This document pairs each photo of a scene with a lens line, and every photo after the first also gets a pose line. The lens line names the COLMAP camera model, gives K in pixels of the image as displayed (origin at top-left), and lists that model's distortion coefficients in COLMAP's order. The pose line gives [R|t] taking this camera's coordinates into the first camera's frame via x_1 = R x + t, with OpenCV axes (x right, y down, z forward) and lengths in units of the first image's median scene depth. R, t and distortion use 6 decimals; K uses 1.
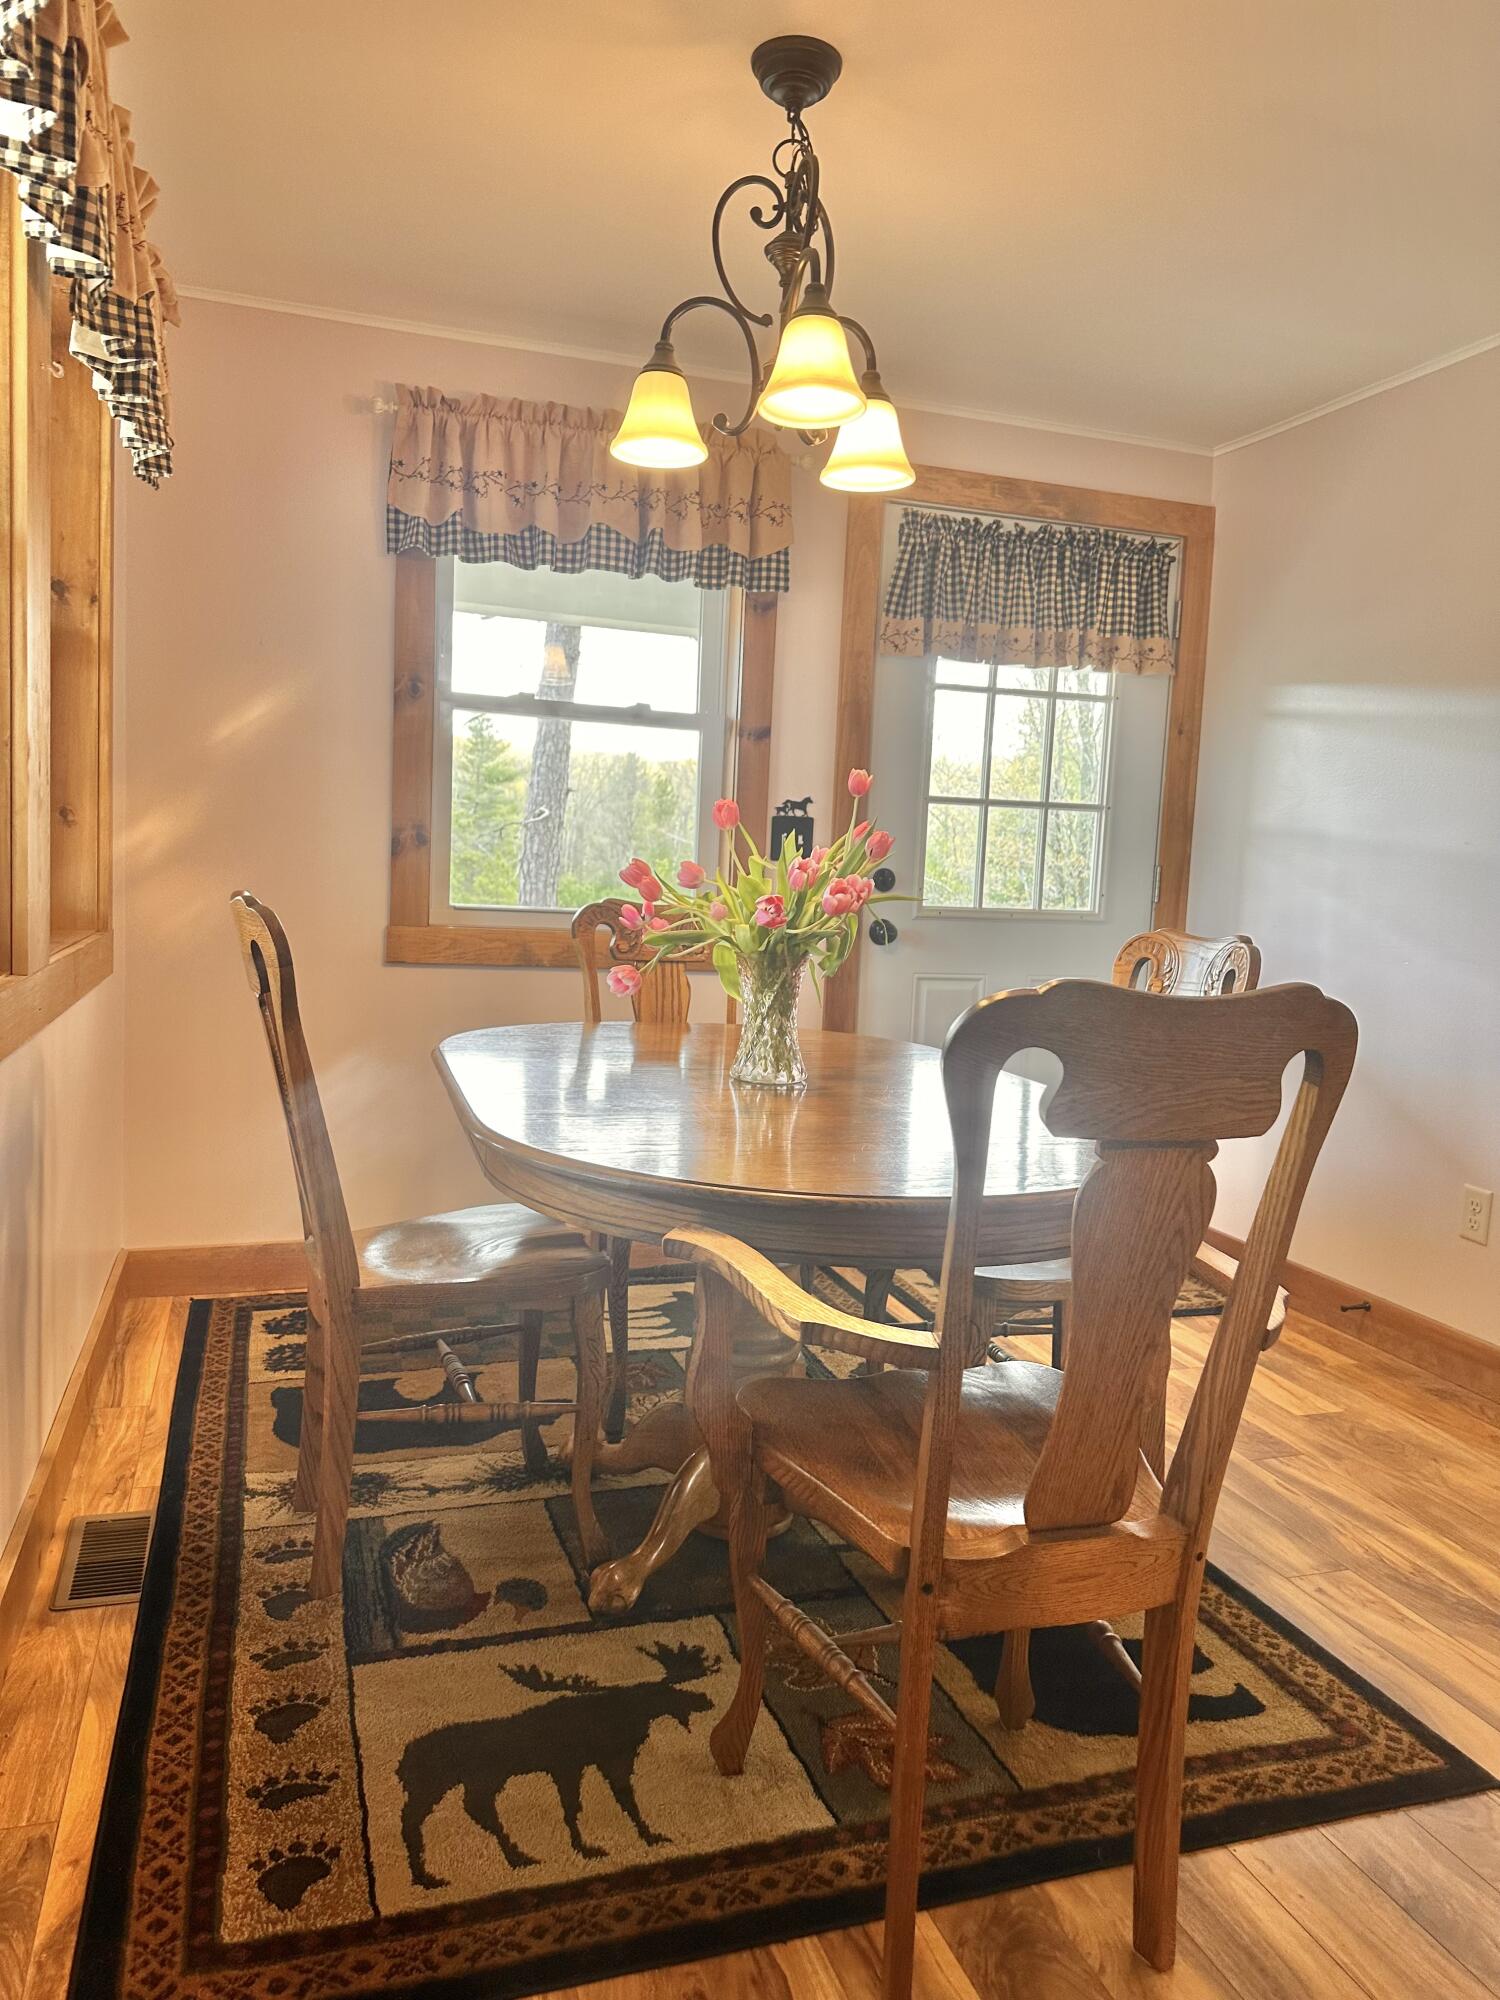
lens RADIAL K [[1422.7, 0, 751.9], [0, 1422.7, 989.5], [0, 0, 1]] dist [0.071303, -0.112923]
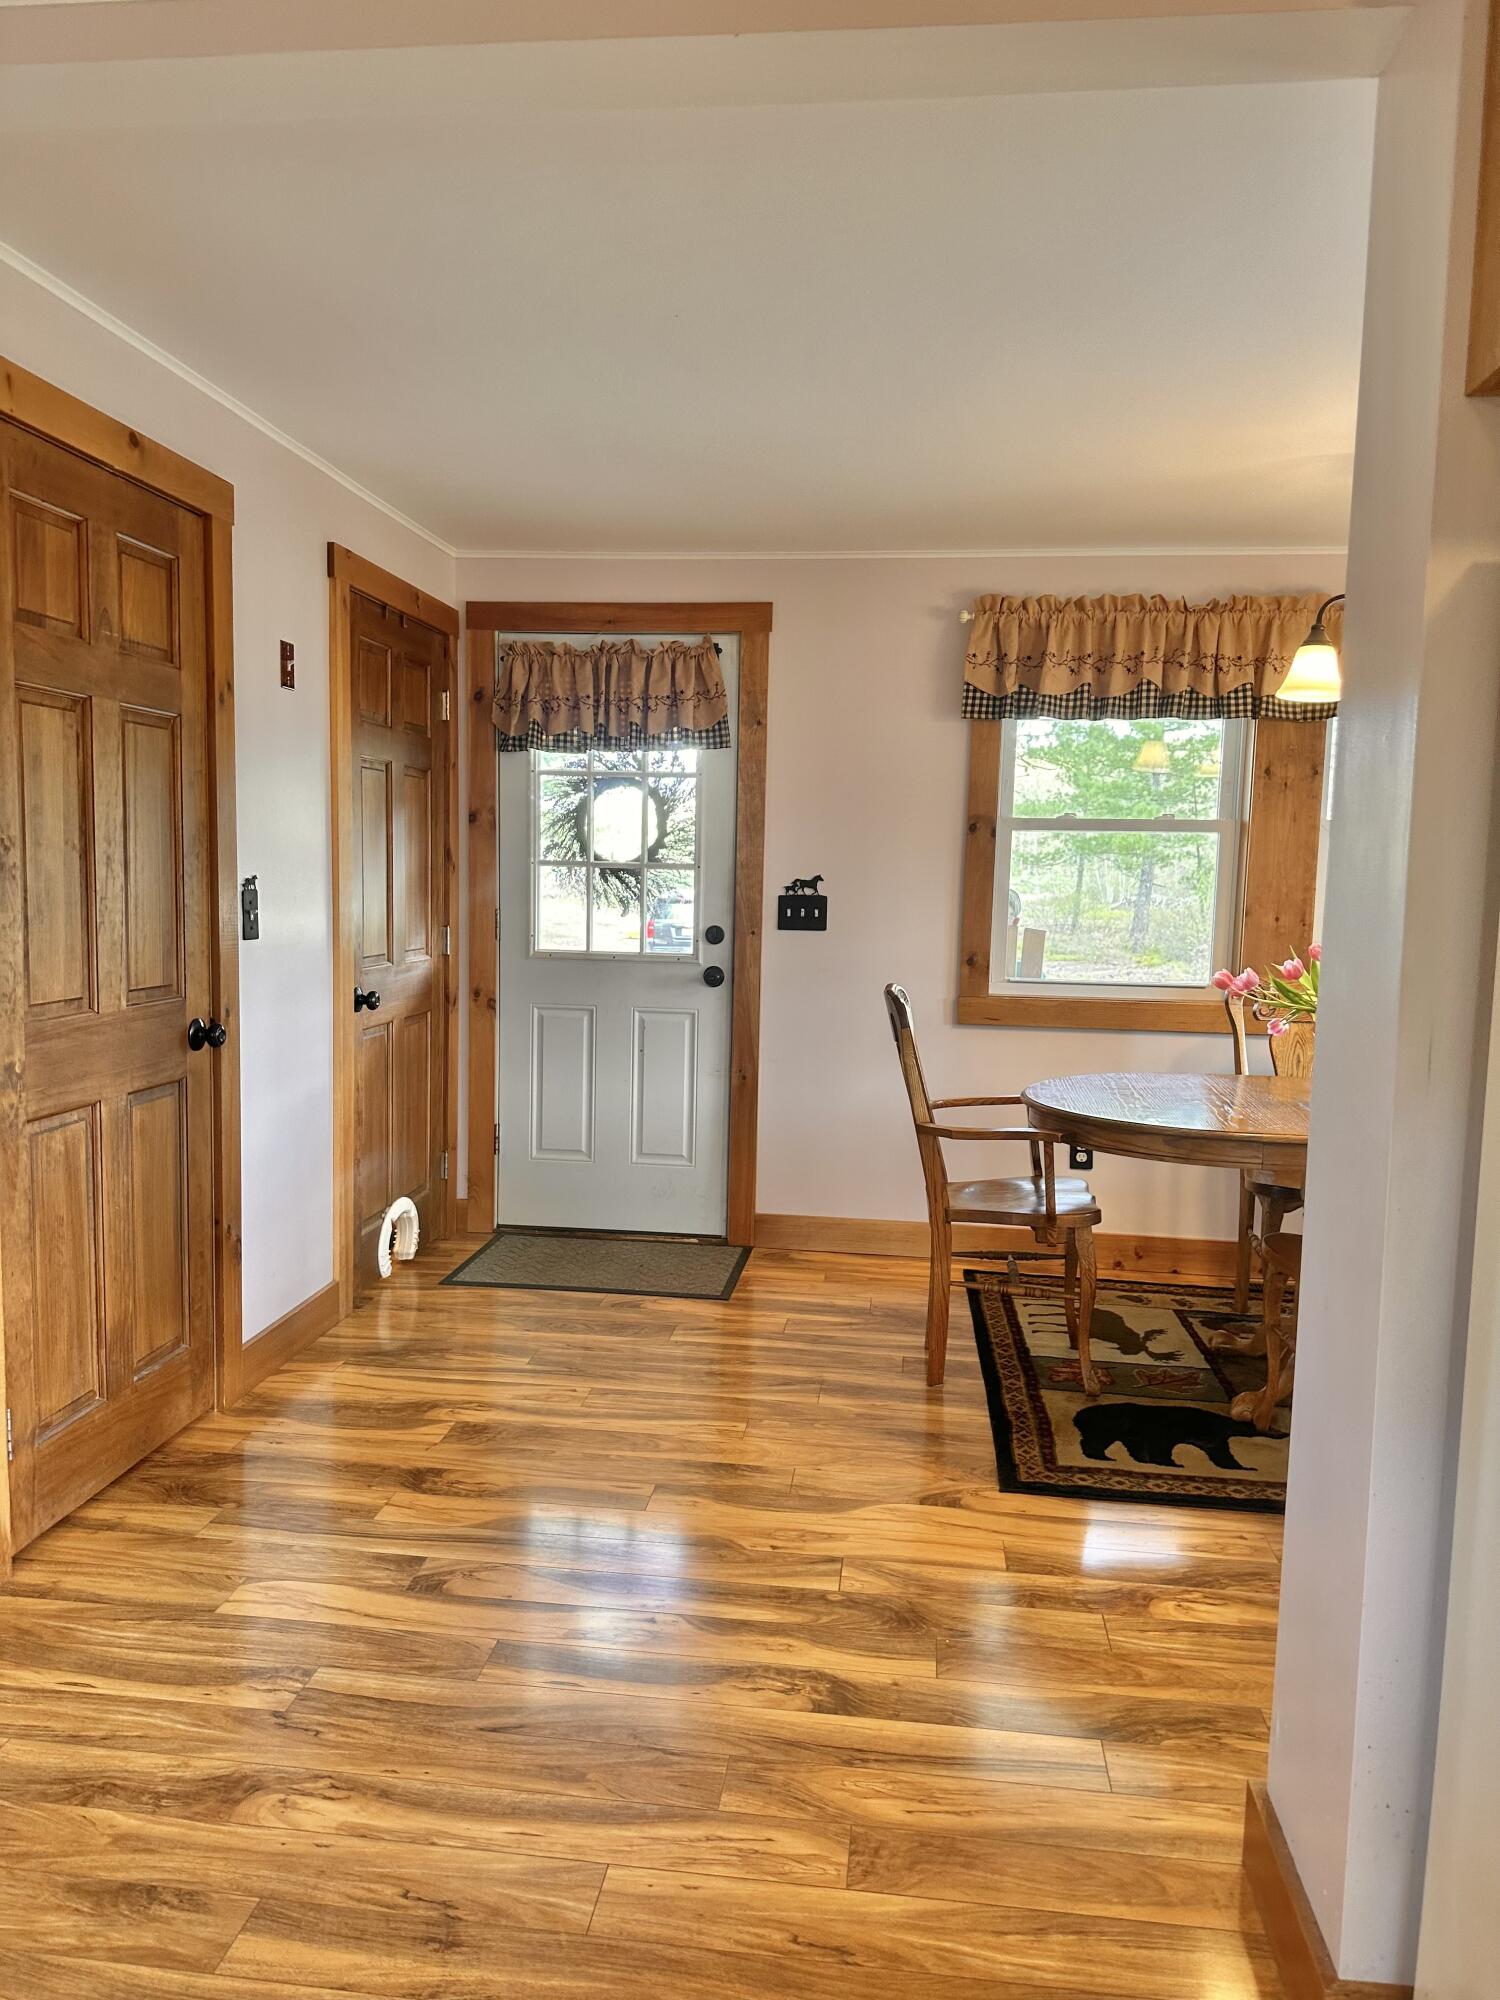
lens RADIAL K [[1398.7, 0, 758.0], [0, 1398.7, 1014.0], [0, 0, 1]] dist [0.079576, -0.093698]
pose [[-0.424798, 0.036630, -0.904547, 1.545851], [-0.111702, 0.989425, 0.092525, -0.102123], [0.898370, 0.140345, -0.416214, 0.970522]]
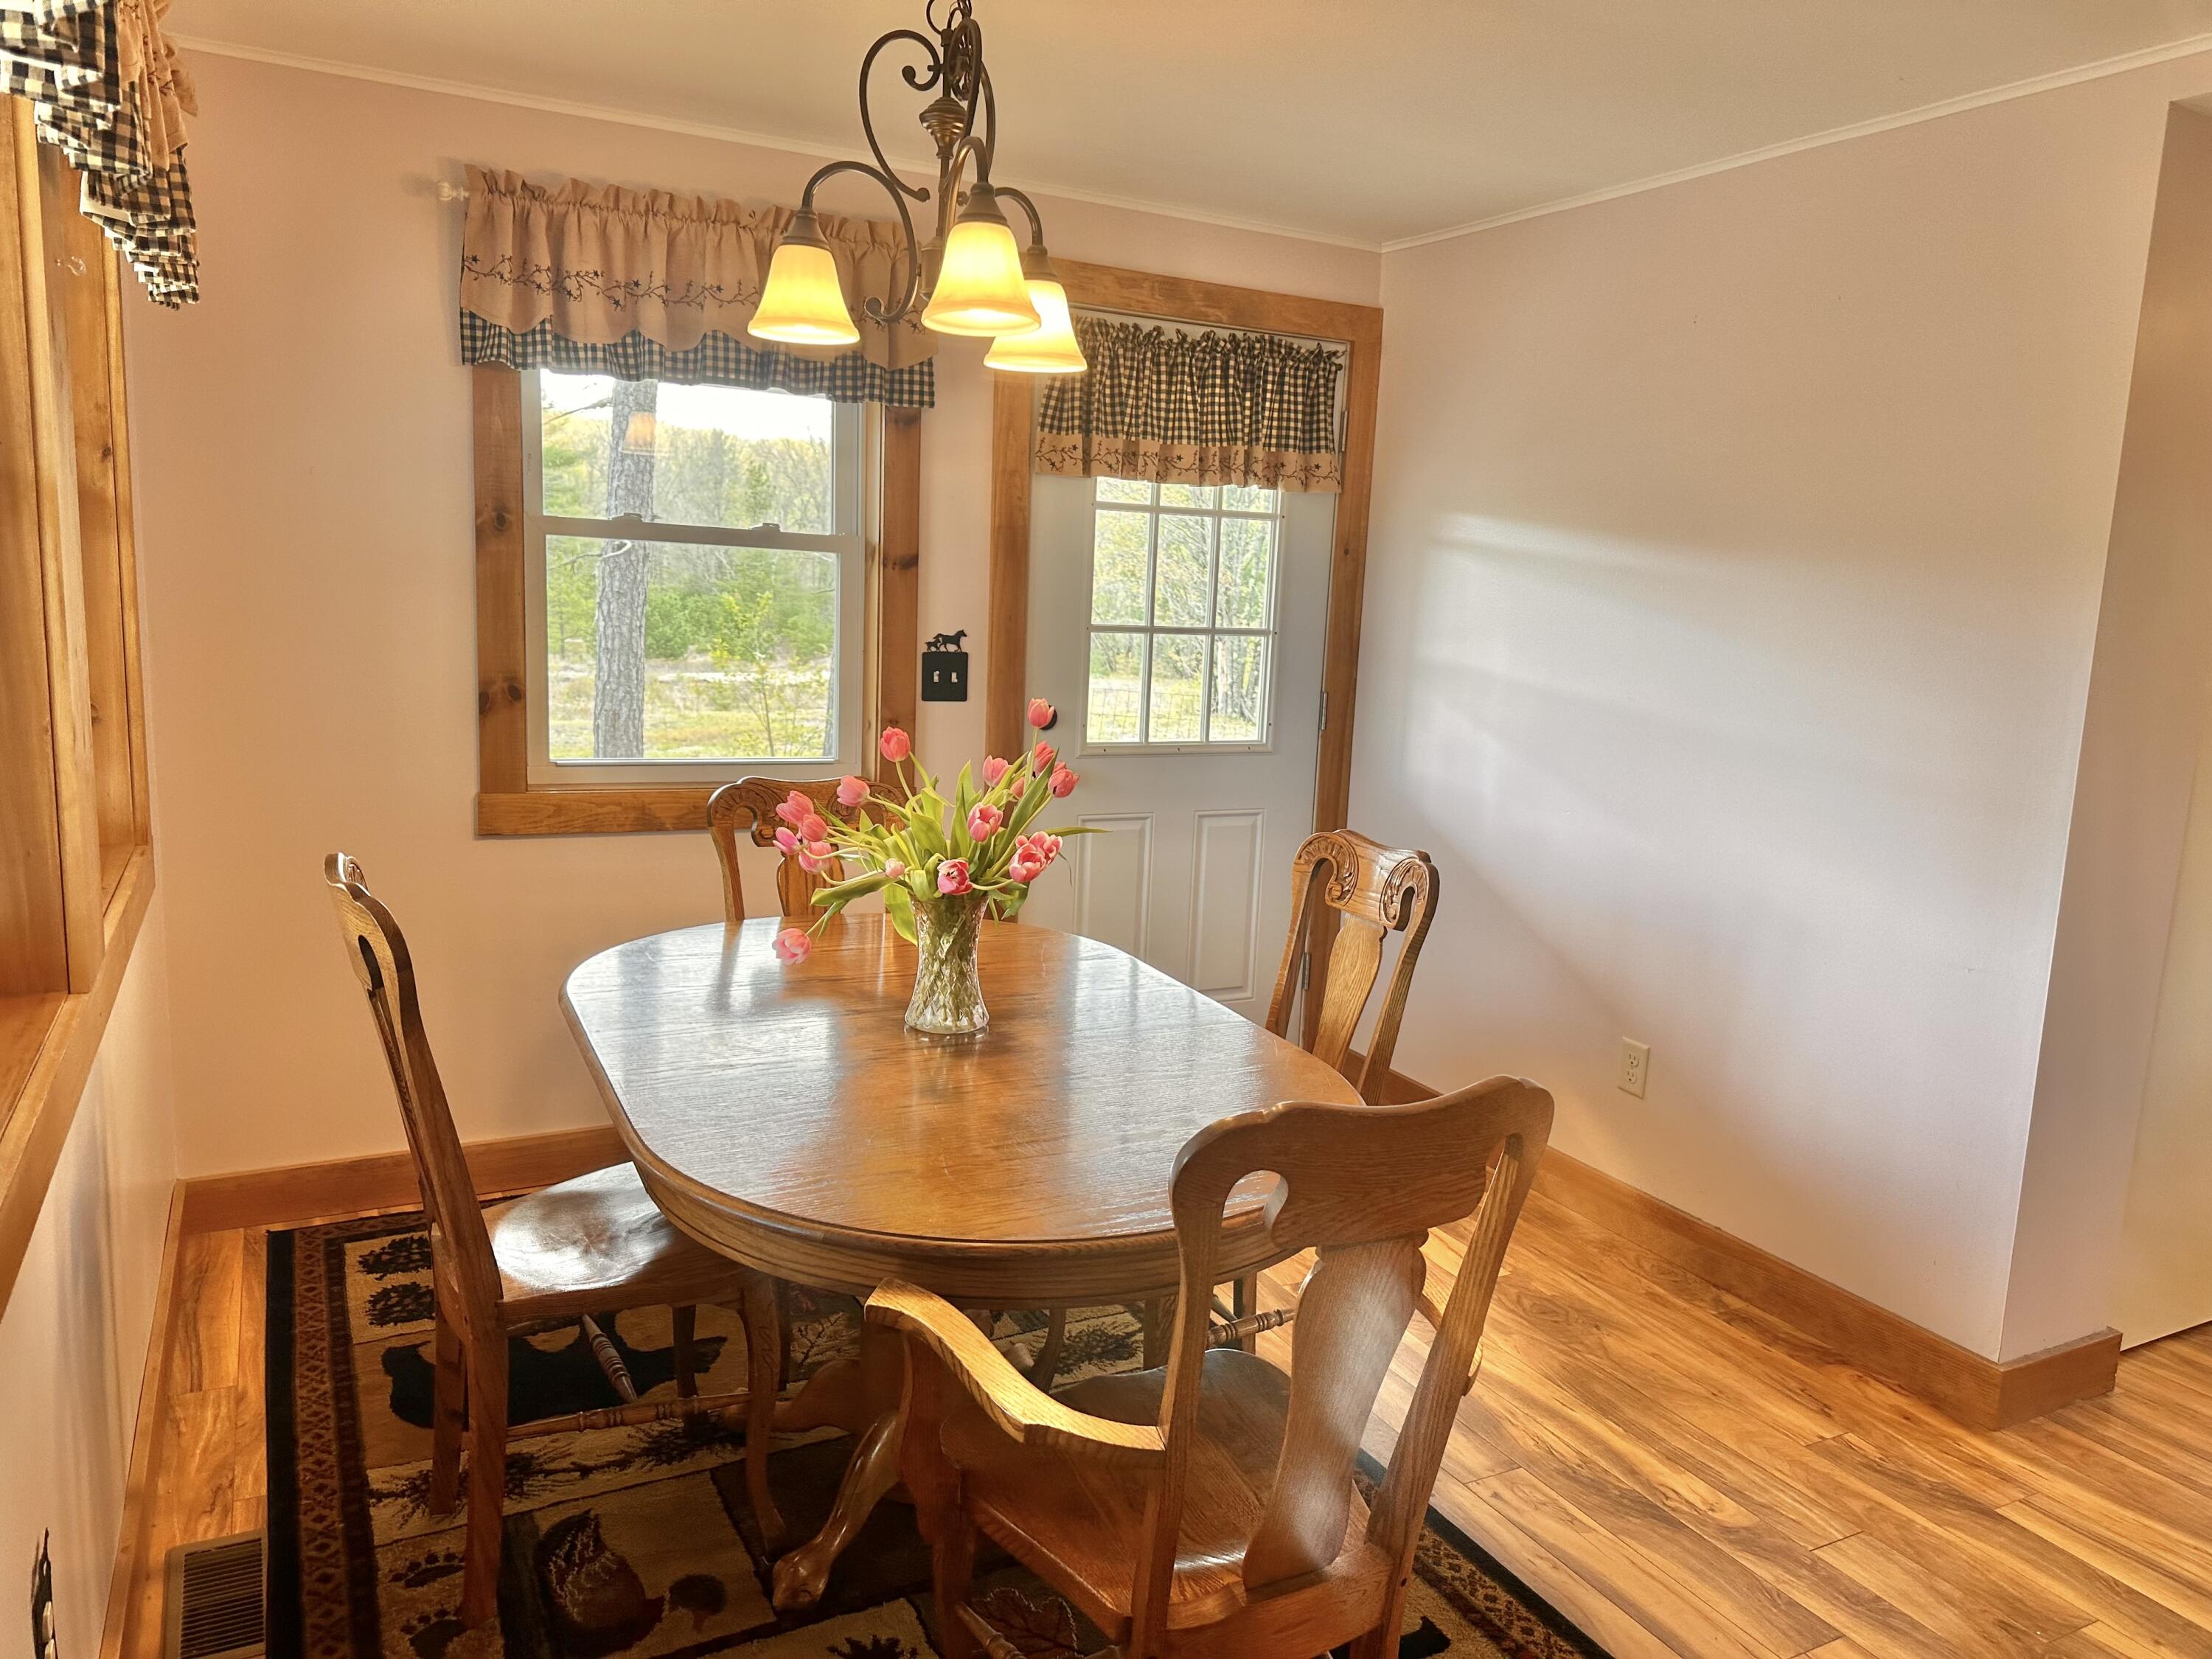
lens RADIAL K [[1572.6, 0, 1142.7], [0, 1572.6, 830.3], [0, 0, 1]] dist [0.034846, -0.041685]
pose [[0.984873, -0.025930, 0.171326, -0.032106], [0.011770, 0.996467, 0.083153, -0.138806], [-0.172877, -0.079879, 0.981699, -0.027340]]
